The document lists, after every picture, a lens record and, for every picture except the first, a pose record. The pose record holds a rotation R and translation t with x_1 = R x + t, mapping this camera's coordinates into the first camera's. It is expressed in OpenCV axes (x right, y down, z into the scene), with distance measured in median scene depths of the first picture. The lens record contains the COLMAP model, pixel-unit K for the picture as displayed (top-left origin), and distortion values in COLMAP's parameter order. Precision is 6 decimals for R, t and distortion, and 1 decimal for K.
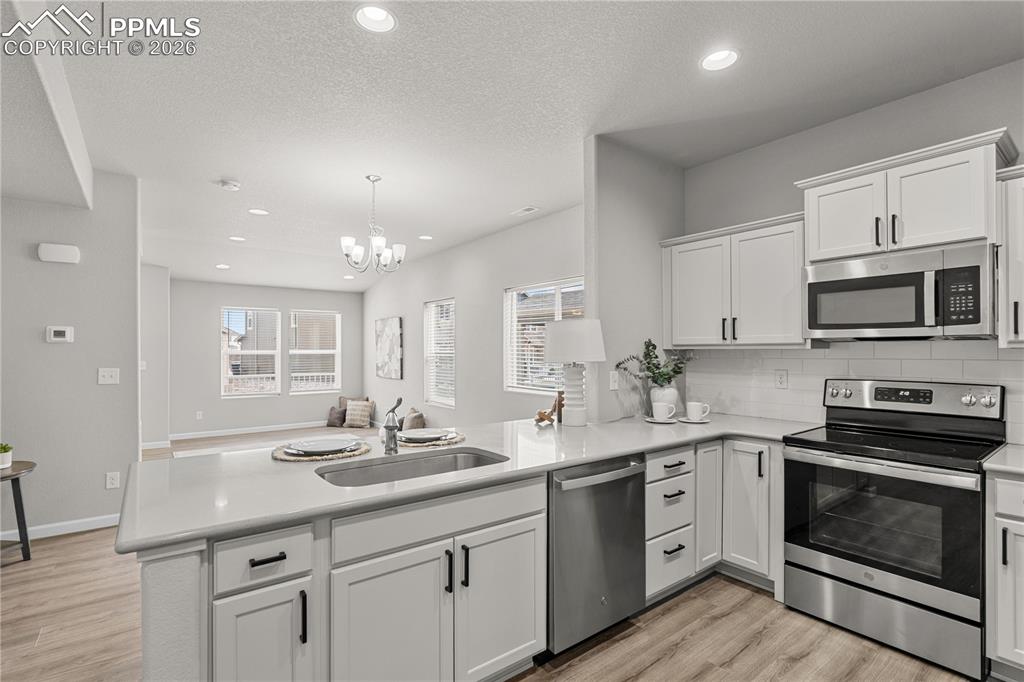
lens RADIAL K [[478.4, 0, 517.1], [0, 478.4, 351.8], [0, 0, 1]] dist [-0.009256, 0.003065]
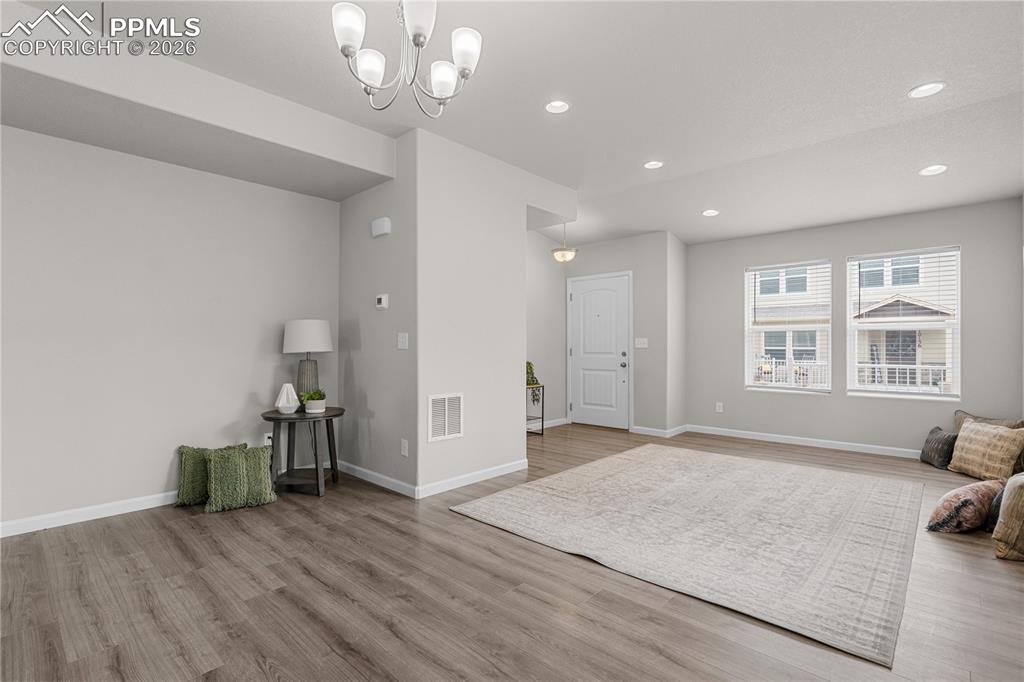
lens RADIAL K [[478.4, 0, 503.5], [0, 478.4, 344.3], [0, 0, 1]] dist [-0.009256, 0.003065]
pose [[0.148920, -0.000437, -0.988849, 0.212225], [-0.002026, 0.999998, -0.000747, 0.081590], [0.988847, 0.002115, 0.148919, 1.486849]]
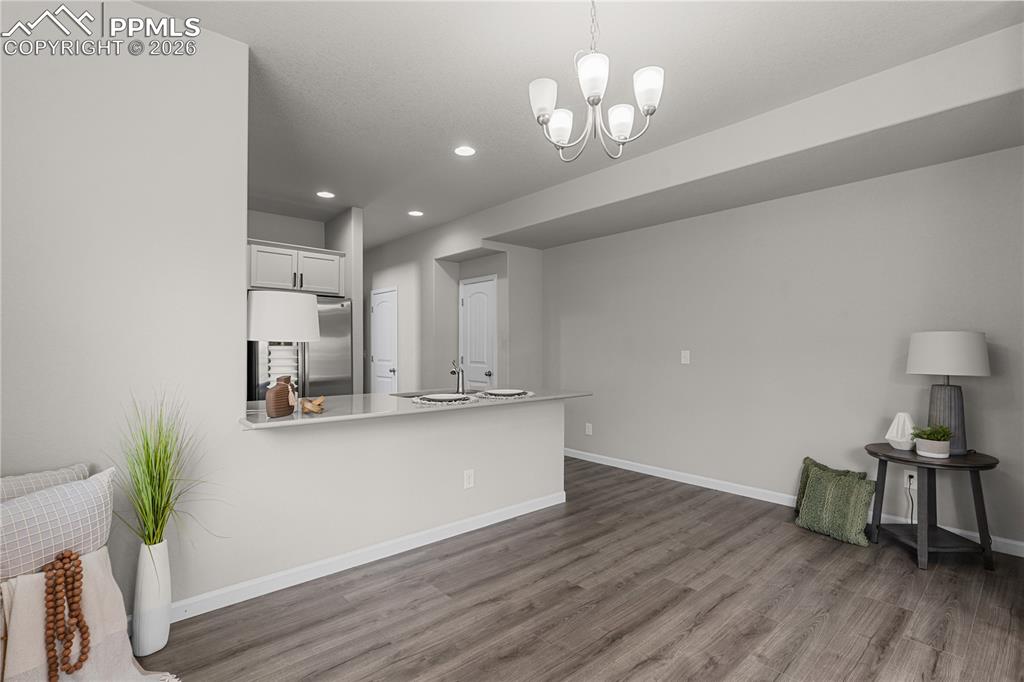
lens RADIAL K [[478.4, 0, 519.1], [0, 478.4, 342.7], [0, 0, 1]] dist [-0.009256, 0.003065]
pose [[-0.997518, 0.002018, -0.070387, -0.280440], [0.002648, 0.999957, -0.008865, 0.036625], [0.070366, -0.009030, -0.997480, 2.140220]]
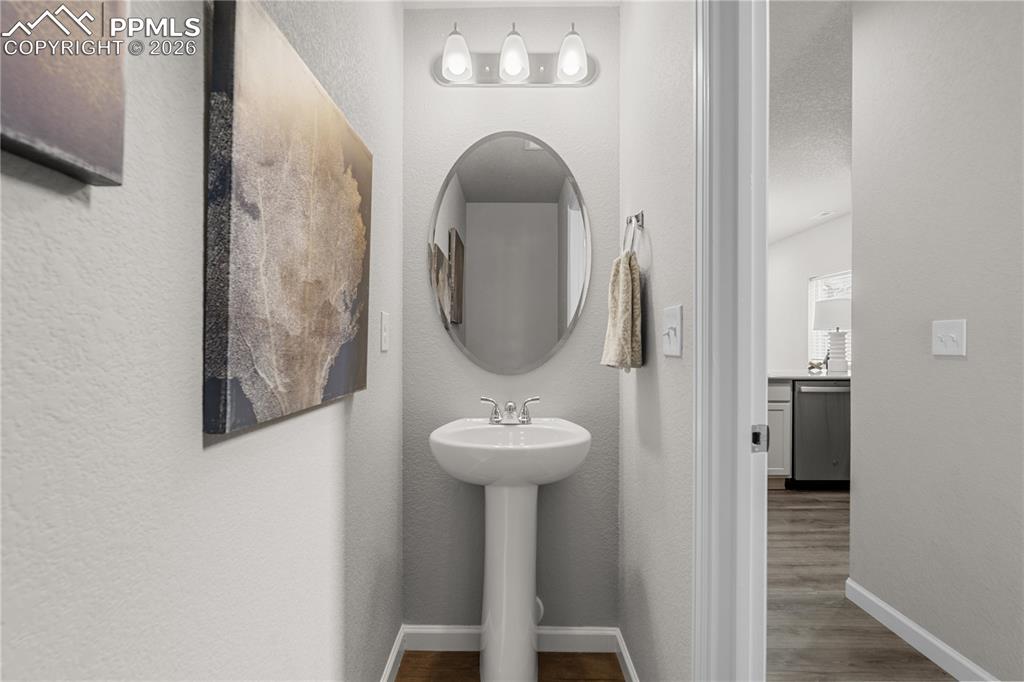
lens RADIAL K [[478.4, 0, 514.6], [0, 478.4, 341.5], [0, 0, 1]] dist [-0.009256, 0.003065]
pose [[0.789923, -0.006719, -0.613169, 0.258519], [-0.000305, 0.999936, -0.011350, 0.086066], [0.613206, 0.009152, 0.789870, -0.843022]]
